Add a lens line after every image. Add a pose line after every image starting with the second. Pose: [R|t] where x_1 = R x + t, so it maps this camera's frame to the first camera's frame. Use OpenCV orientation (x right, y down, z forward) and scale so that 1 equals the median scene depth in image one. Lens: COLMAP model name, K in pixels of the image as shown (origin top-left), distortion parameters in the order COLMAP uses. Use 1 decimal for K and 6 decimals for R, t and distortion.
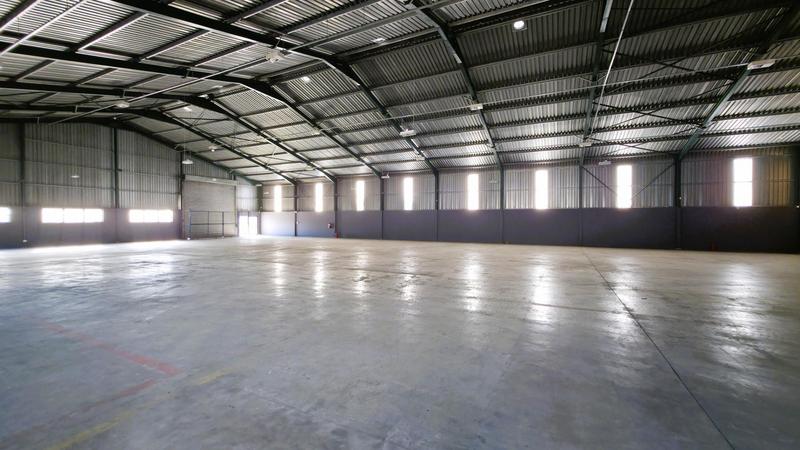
lens RADIAL K [[327.2, 0, 405.9], [0, 327.2, 229.1], [0, 0, 1]] dist [0.000938, -0.000734]
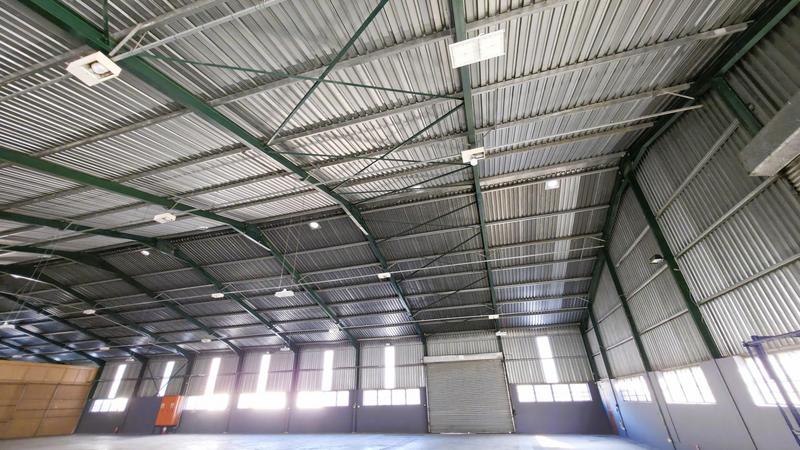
lens RADIAL K [[365.4, 0, 403.0], [0, 365.4, 226.5], [0, 0, 1]] dist [0.004299, -0.000939]
pose [[0.987152, 0.045956, 0.153033, 0.240673], [0.029504, 0.888851, -0.457245, 0.003914], [-0.157037, 0.455885, 0.876075, -0.120518]]
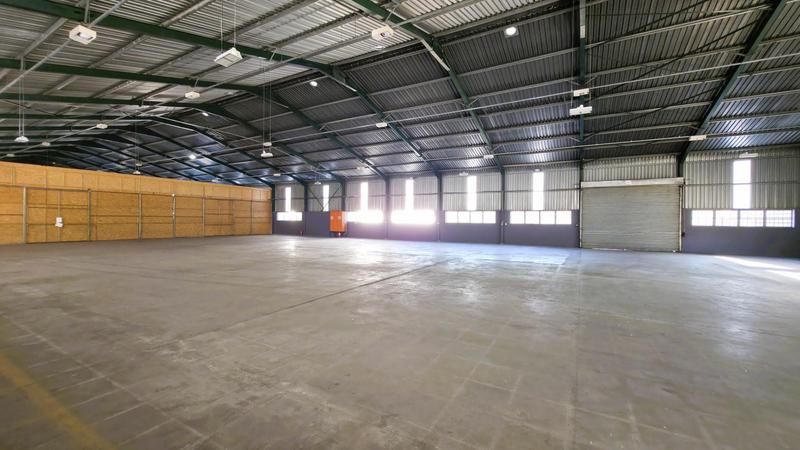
lens RADIAL K [[327.2, 0, 398.2], [0, 327.2, 221.0], [0, 0, 1]] dist [0.000938, -0.000734]
pose [[0.998226, 0.006816, -0.059147, 0.041937], [-0.008396, 0.999614, -0.026496, 0.000728], [0.058944, 0.026946, 0.997898, -0.020679]]
